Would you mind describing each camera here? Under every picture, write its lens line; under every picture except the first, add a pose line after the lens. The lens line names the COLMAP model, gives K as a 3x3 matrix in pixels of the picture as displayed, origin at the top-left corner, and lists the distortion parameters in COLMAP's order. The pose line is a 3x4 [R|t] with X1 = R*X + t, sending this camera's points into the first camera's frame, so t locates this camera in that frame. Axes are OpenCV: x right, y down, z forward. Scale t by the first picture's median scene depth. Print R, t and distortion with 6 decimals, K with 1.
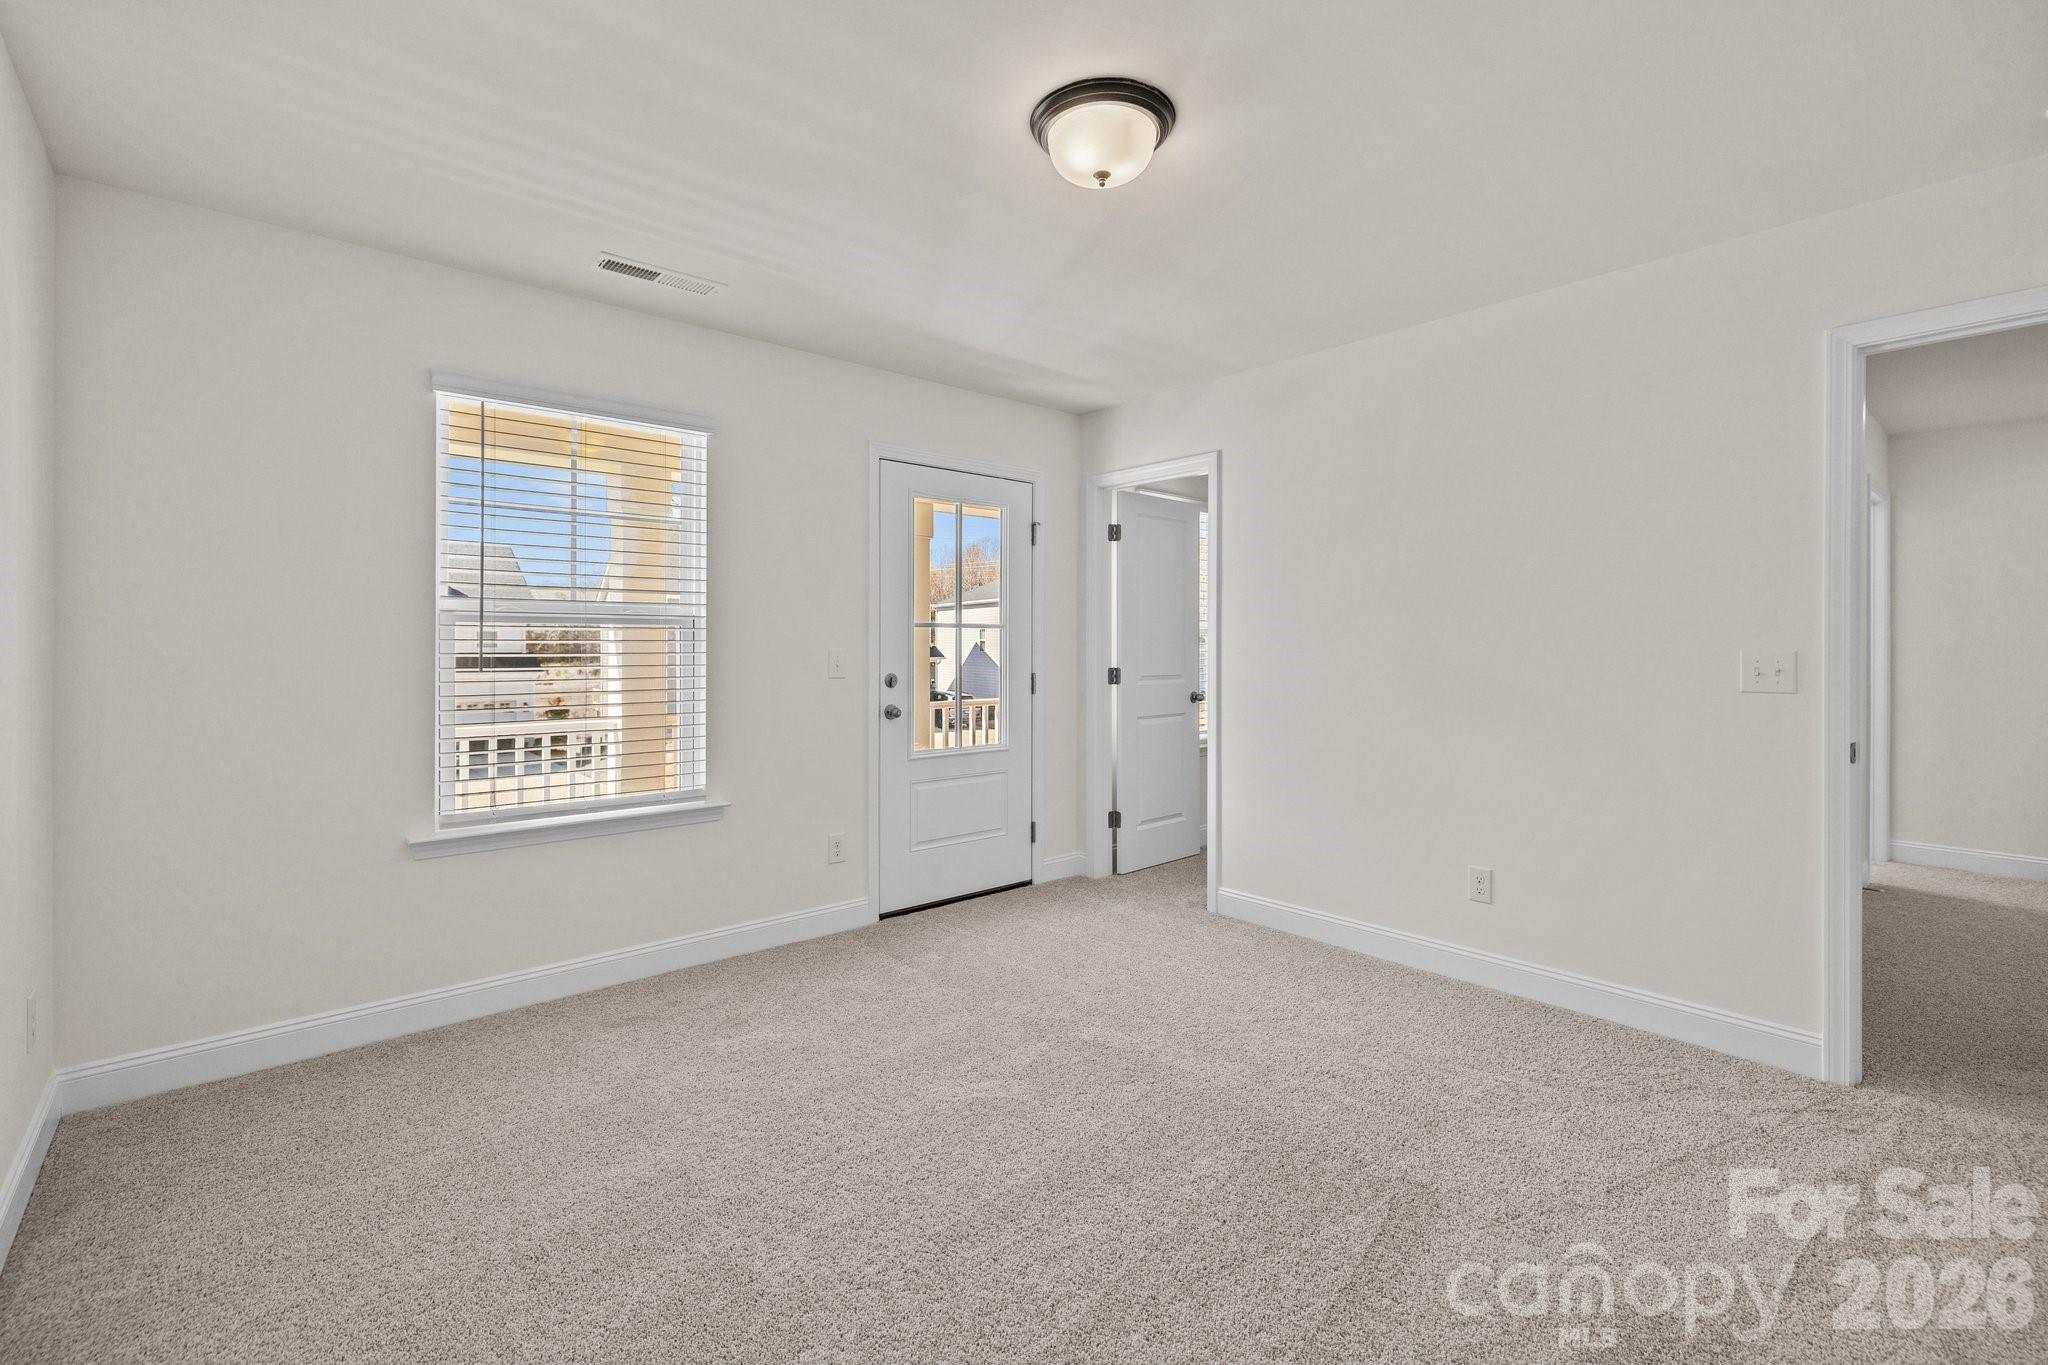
lens RADIAL K [[878.9, 0, 1022.3], [0, 878.9, 666.3], [0, 0, 1]] dist [0.000172, -0.000243]
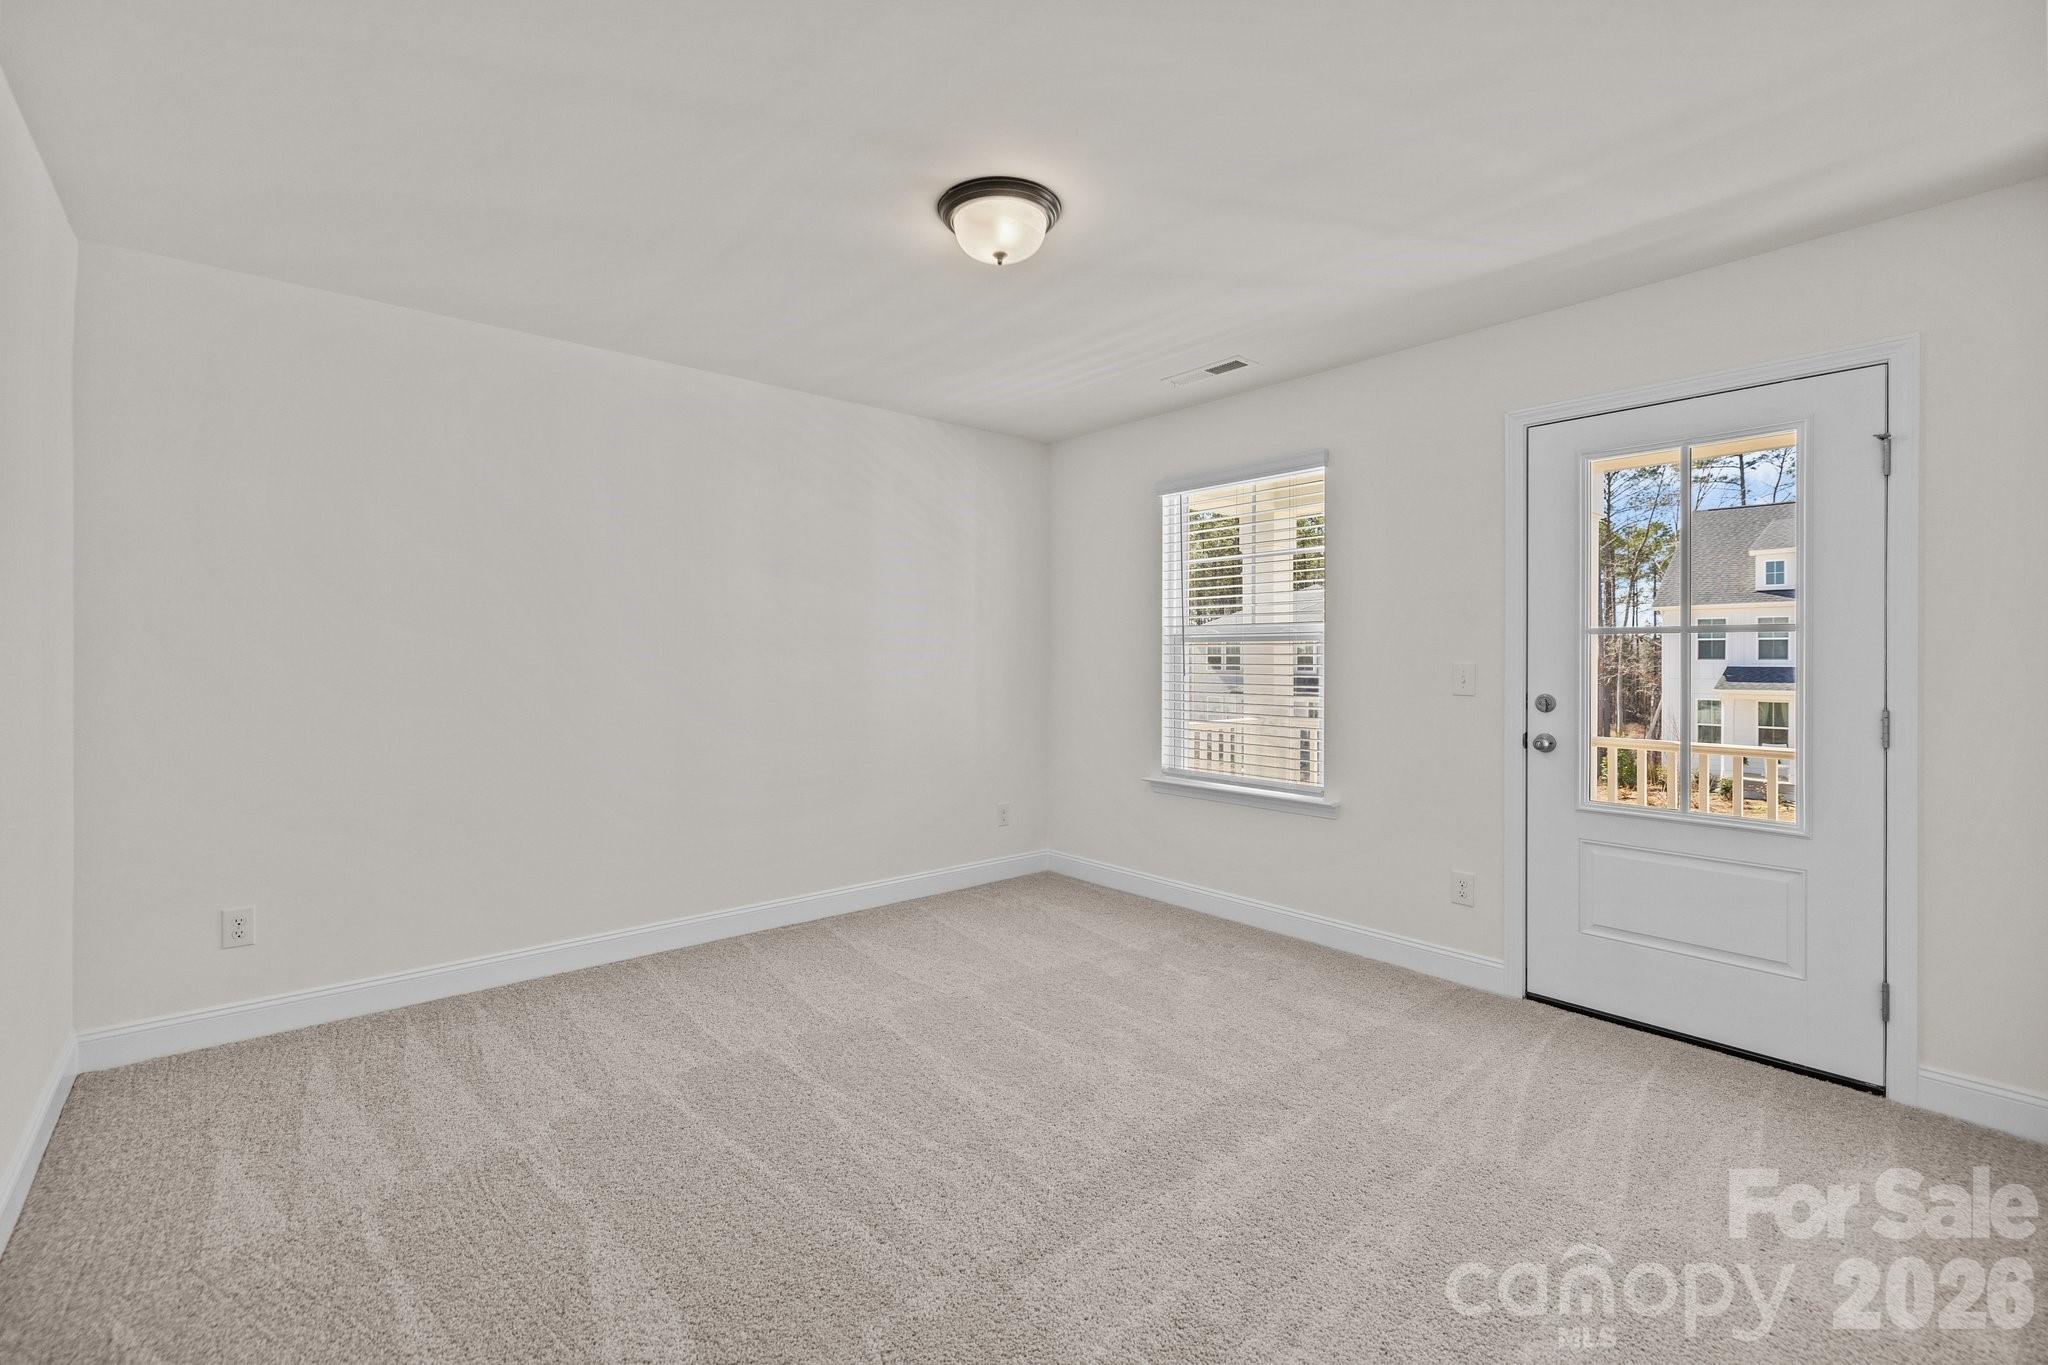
lens RADIAL K [[859.9, 0, 1009.9], [0, 859.9, 675.0], [0, 0, 1]] dist [0.000269, -0.000983]
pose [[0.003503, 0.020318, -0.999787, 0.633782], [-0.024360, 0.999499, 0.020226, -0.013069], [0.999697, 0.024284, 0.003996, 0.527821]]
